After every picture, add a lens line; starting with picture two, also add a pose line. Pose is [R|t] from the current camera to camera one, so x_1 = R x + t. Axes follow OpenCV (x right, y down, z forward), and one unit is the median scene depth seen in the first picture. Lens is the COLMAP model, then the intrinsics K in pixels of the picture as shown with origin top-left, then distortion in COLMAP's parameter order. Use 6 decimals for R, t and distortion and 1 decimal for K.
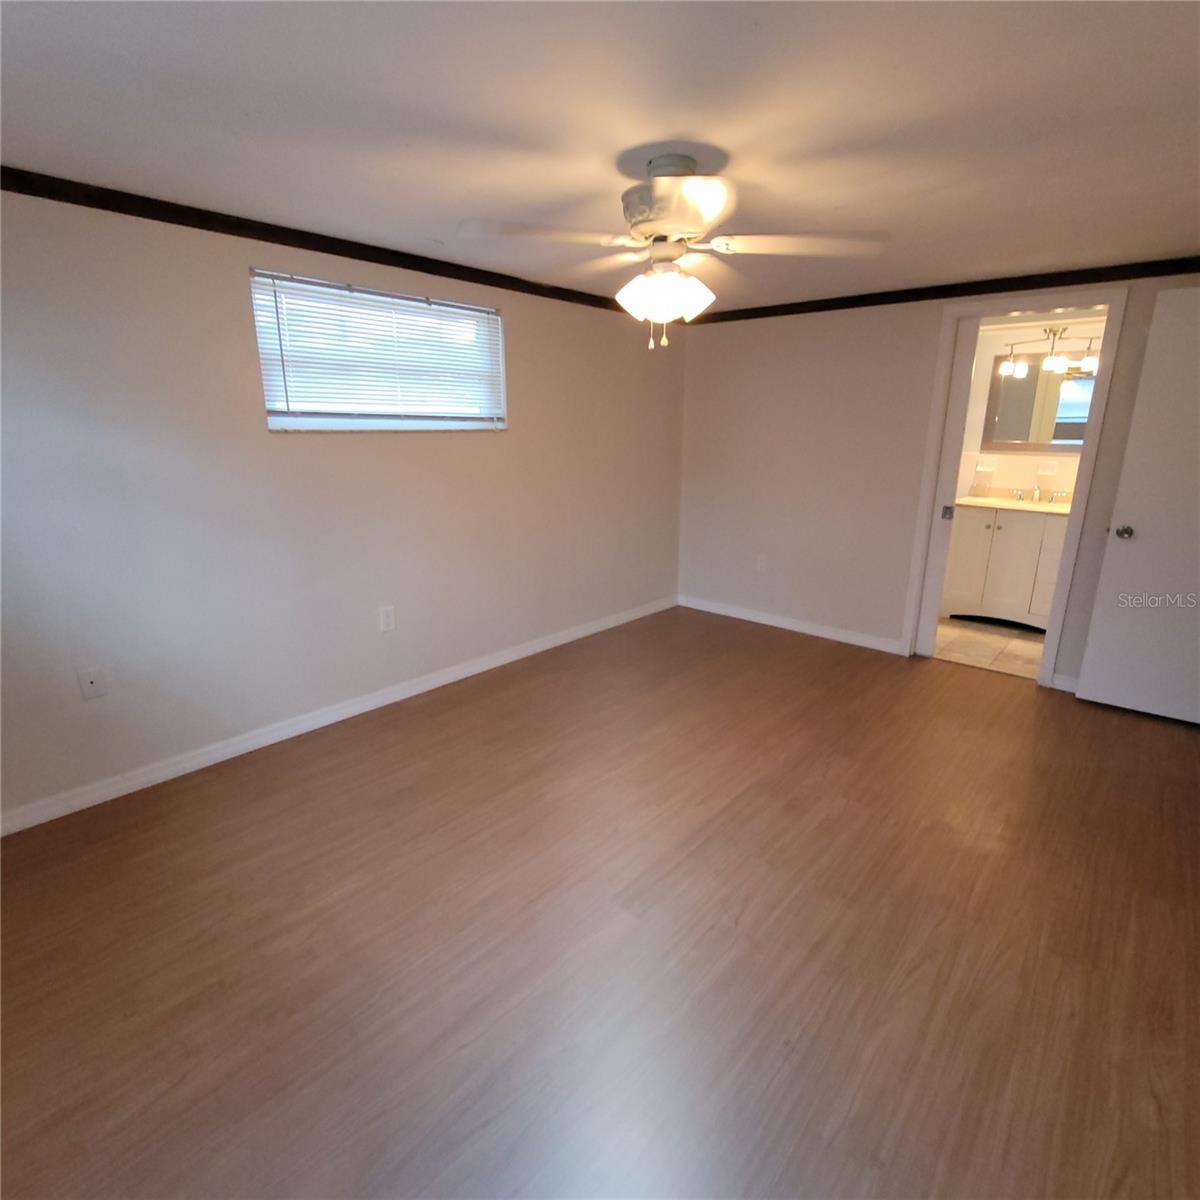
lens RADIAL K [[643.6, 0, 606.1], [0, 643.6, 598.6], [0, 0, 1]] dist [-0.004895, -0.003643]
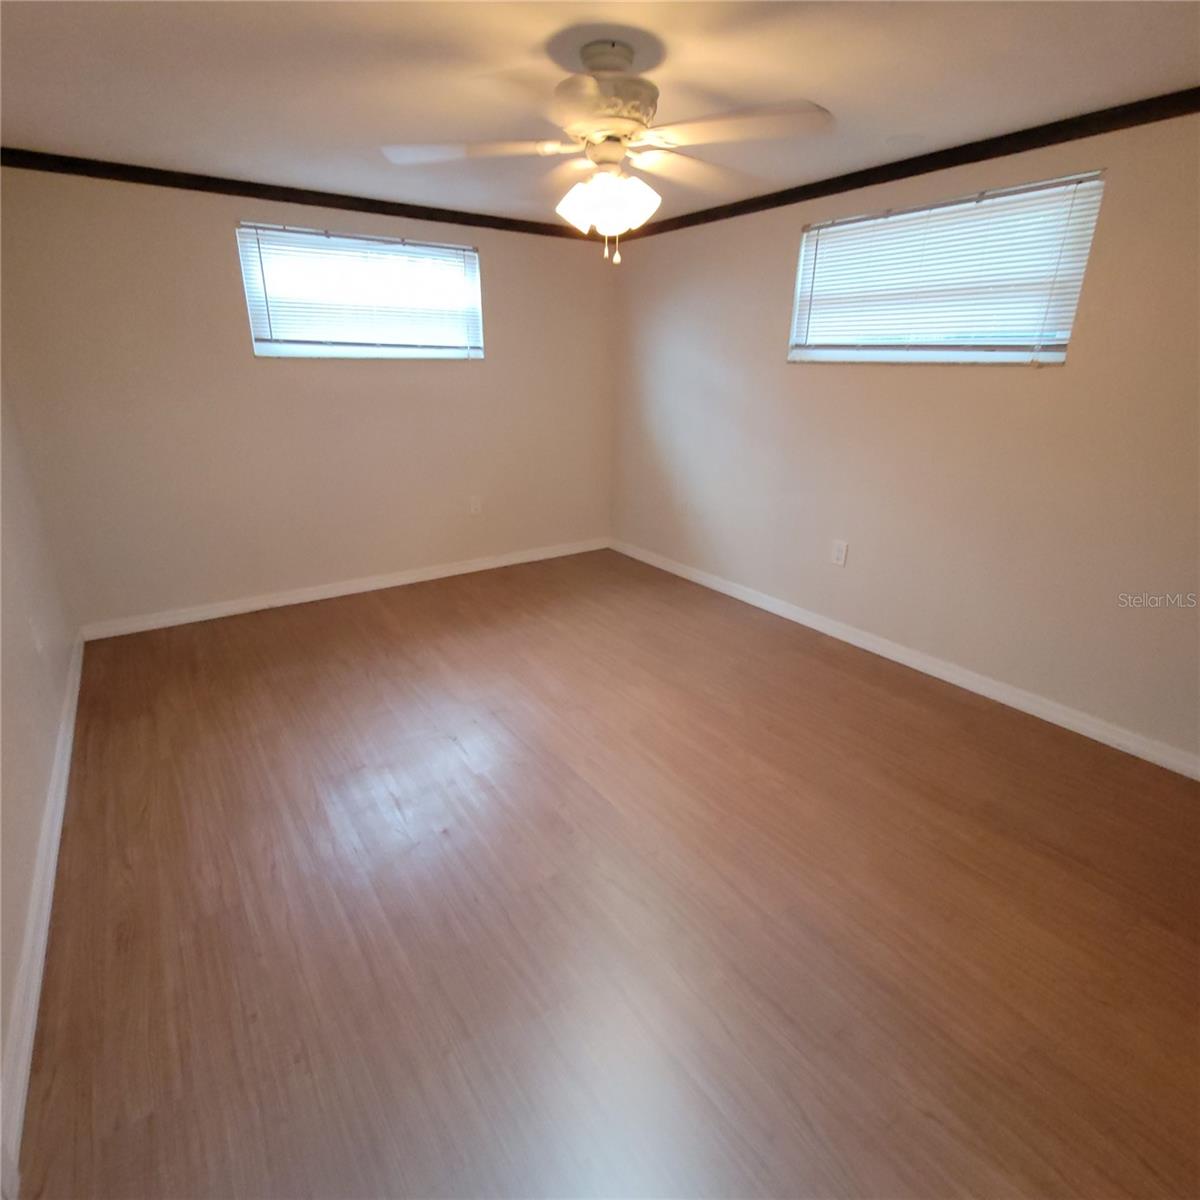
lens RADIAL K [[643.6, 0, 606.9], [0, 643.6, 598.8], [0, 0, 1]] dist [-0.004895, -0.003643]
pose [[-0.235603, 0.327980, -0.914834, 0.784321], [-0.262433, 0.884892, 0.384831, -0.222581], [0.935746, 0.330750, -0.122410, 0.899372]]
